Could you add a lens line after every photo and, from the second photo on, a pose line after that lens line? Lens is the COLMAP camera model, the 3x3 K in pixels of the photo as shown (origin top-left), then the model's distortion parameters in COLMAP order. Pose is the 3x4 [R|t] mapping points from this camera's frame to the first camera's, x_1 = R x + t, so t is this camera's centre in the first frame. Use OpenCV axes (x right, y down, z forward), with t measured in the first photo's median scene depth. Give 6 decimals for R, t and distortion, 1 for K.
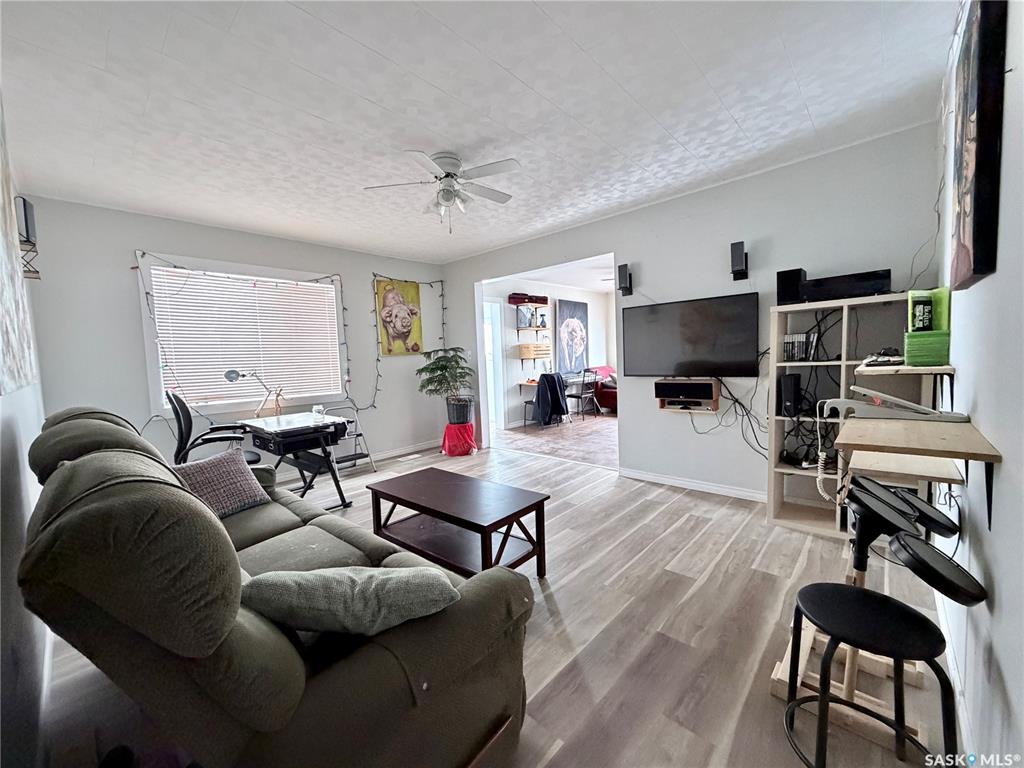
lens RADIAL K [[408.0, 0, 513.0], [0, 408.0, 384.7], [0, 0, 1]] dist [0.001240, 0.000011]
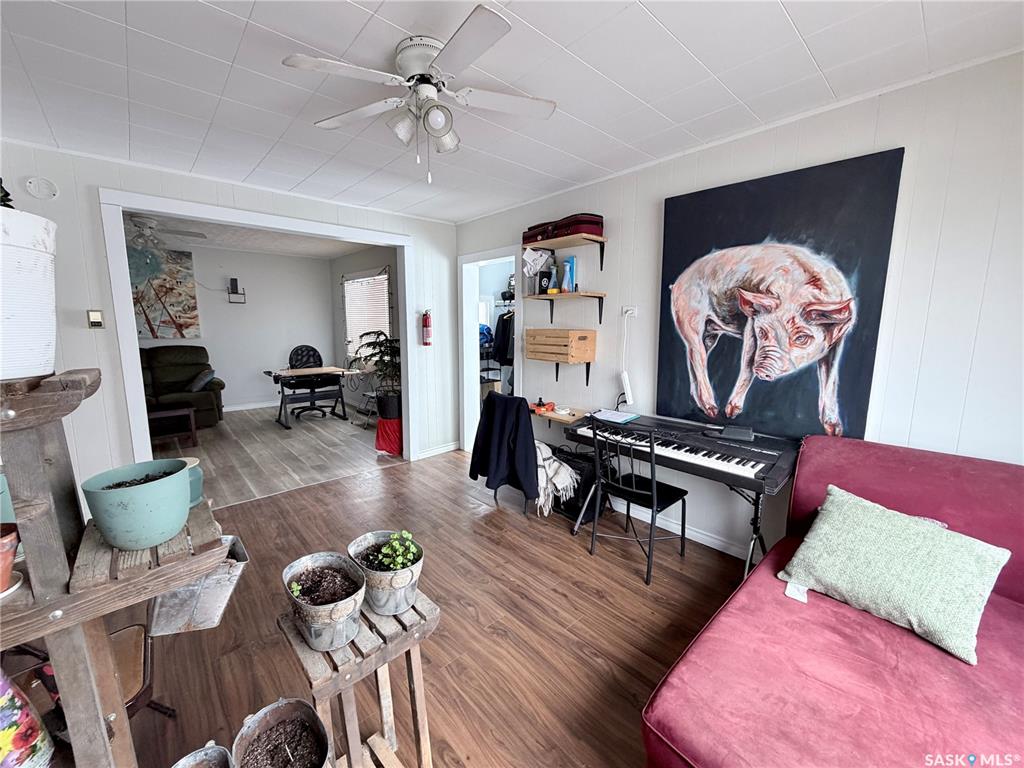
lens RADIAL K [[408.0, 0, 508.7], [0, 408.0, 384.2], [0, 0, 1]] dist [0.001240, 0.000011]
pose [[-0.095340, 0.184558, -0.978186, 0.723338], [-0.077942, 0.978262, 0.192169, -0.170474], [0.992389, 0.094563, -0.078883, 1.364648]]
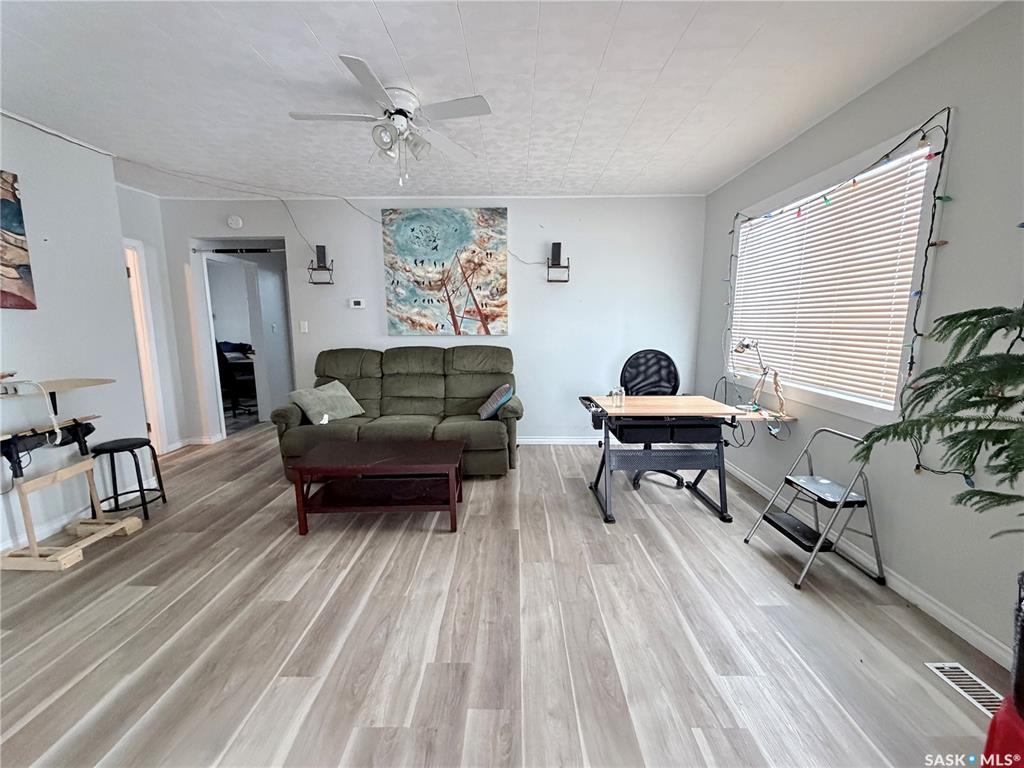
lens RADIAL K [[408.0, 0, 508.9], [0, 408.0, 384.5], [0, 0, 1]] dist [0.001240, 0.000011]
pose [[-0.748706, 0.136740, -0.648646, 0.147006], [-0.018588, 0.973779, 0.226735, -0.090363], [0.662641, 0.181815, -0.726533, 0.968764]]
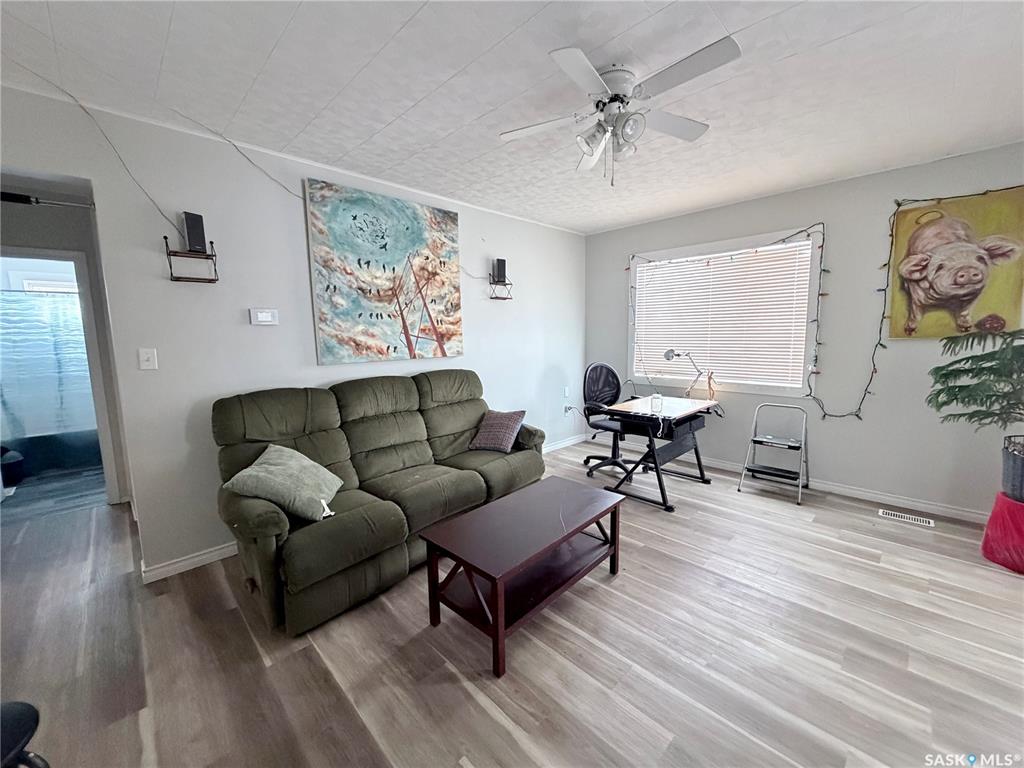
lens RADIAL K [[408.0, 0, 509.7], [0, 408.0, 384.3], [0, 0, 1]] dist [0.001240, 0.000011]
pose [[-0.056123, 0.158101, -0.985827, 0.323160], [-0.052357, 0.985558, 0.161039, -0.072404], [0.997050, 0.060653, -0.047035, 0.467673]]
